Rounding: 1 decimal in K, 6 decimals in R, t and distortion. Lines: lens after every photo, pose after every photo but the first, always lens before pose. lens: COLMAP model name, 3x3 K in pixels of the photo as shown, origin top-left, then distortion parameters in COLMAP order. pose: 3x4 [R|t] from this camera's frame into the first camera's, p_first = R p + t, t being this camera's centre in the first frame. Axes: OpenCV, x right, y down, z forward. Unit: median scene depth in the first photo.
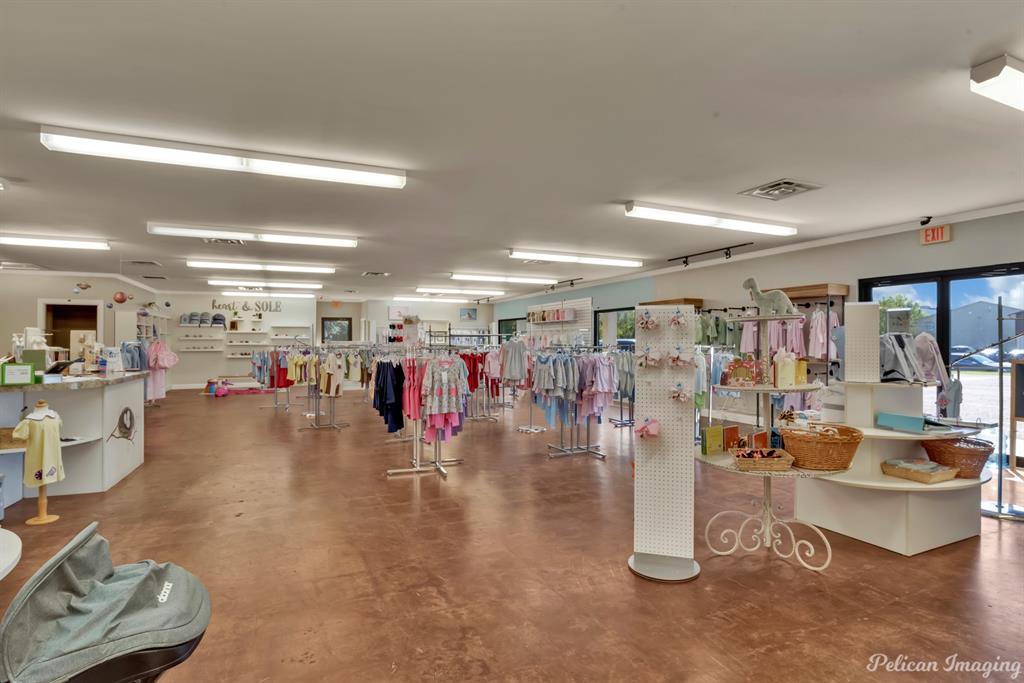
lens RADIAL K [[531.5, 0, 512.0], [0, 531.5, 341.5], [0, 0, 1]] dist [-0.045839, 0.018309]
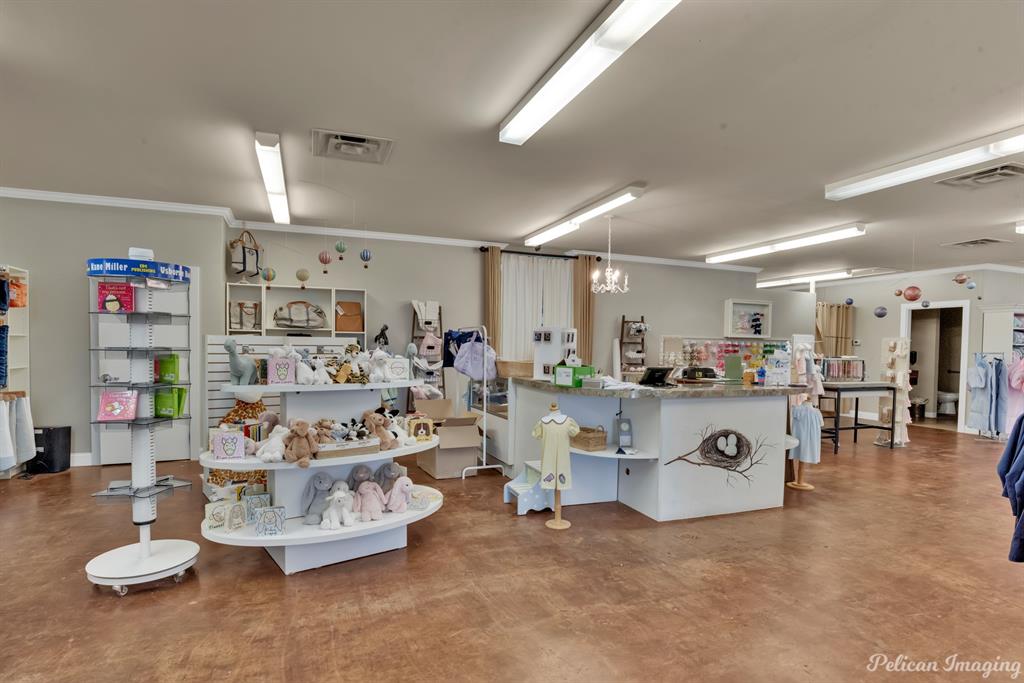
lens RADIAL K [[532.8, 0, 514.9], [0, 532.8, 363.6], [0, 0, 1]] dist [-0.054365, 0.025179]
pose [[-0.042316, 0.030741, -0.998631, 0.053851], [-0.014516, 0.999402, 0.031380, 0.003903], [0.998999, 0.015824, -0.041845, 0.512023]]
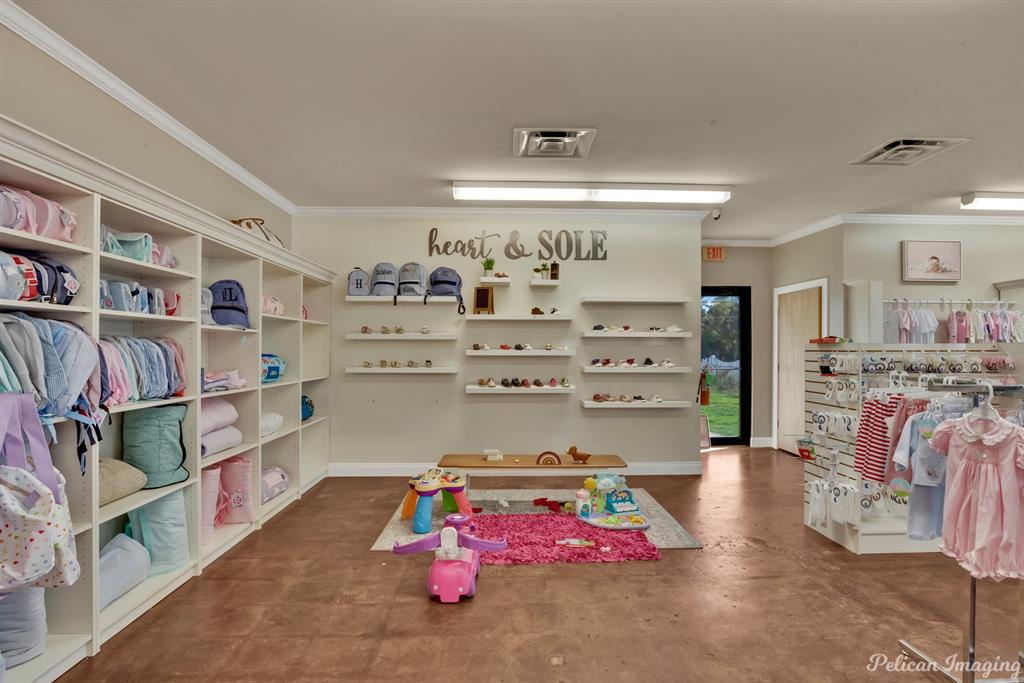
lens RADIAL K [[524.5, 0, 512.0], [0, 524.5, 341.5], [0, 0, 1]] dist [-0.041747, 0.008248]
pose [[0.927112, -0.000786, -0.374784, -0.807105], [-0.003539, 0.999935, -0.010851, 0.002187], [0.374768, 0.011387, 0.927049, 1.447385]]
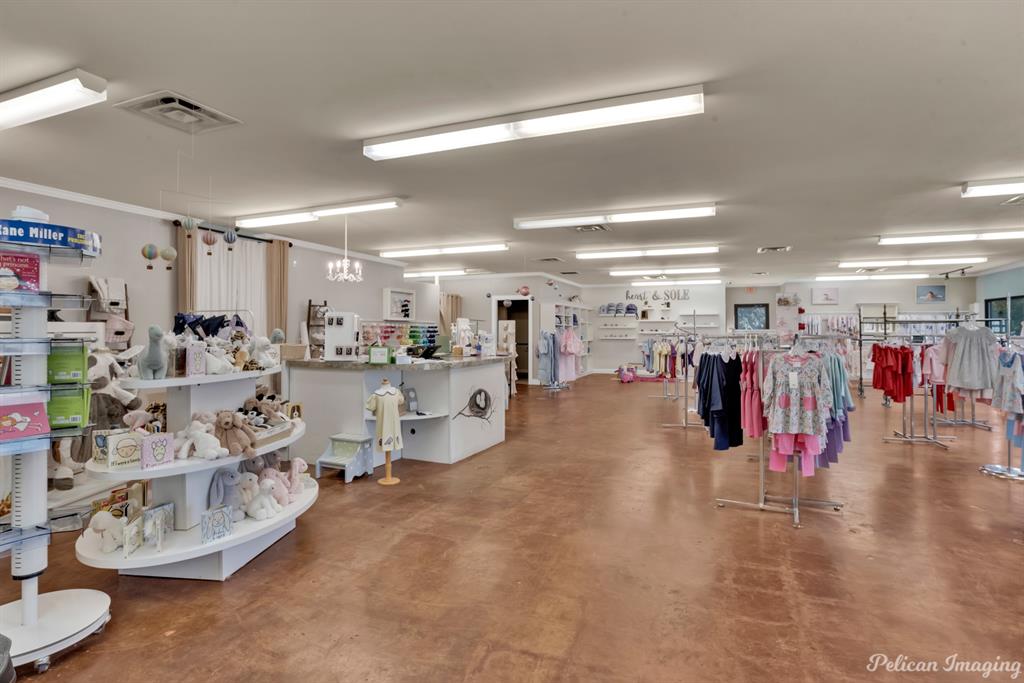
lens RADIAL K [[523.3, 0, 512.8], [0, 523.3, 325.6], [0, 0, 1]] dist [-0.046591, 0.017402]
pose [[0.692232, -0.007073, -0.721640, 0.071697], [-0.000315, 0.999949, -0.010102, 0.003584], [0.721675, 0.007220, 0.692194, 0.208672]]
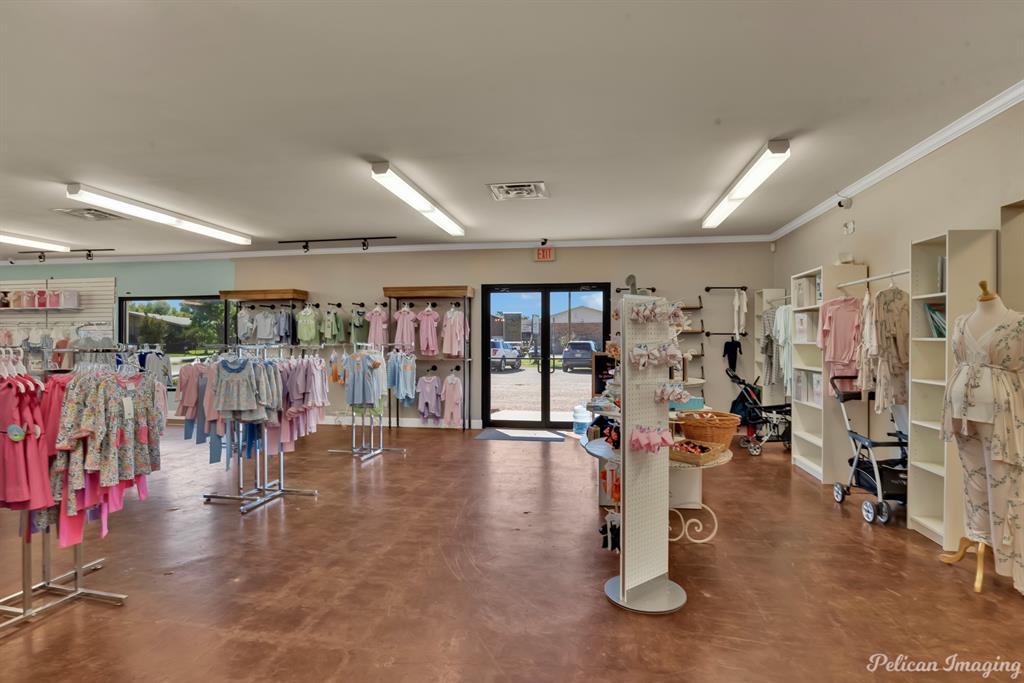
lens RADIAL K [[524.5, 0, 512.0], [0, 524.5, 341.5], [0, 0, 1]] dist [-0.041747, 0.008248]
pose [[0.547738, -0.001625, 0.836648, -0.240960], [-0.000184, 0.999998, 0.002062, 0.002327], [-0.836650, -0.001283, 0.547737, 0.308971]]
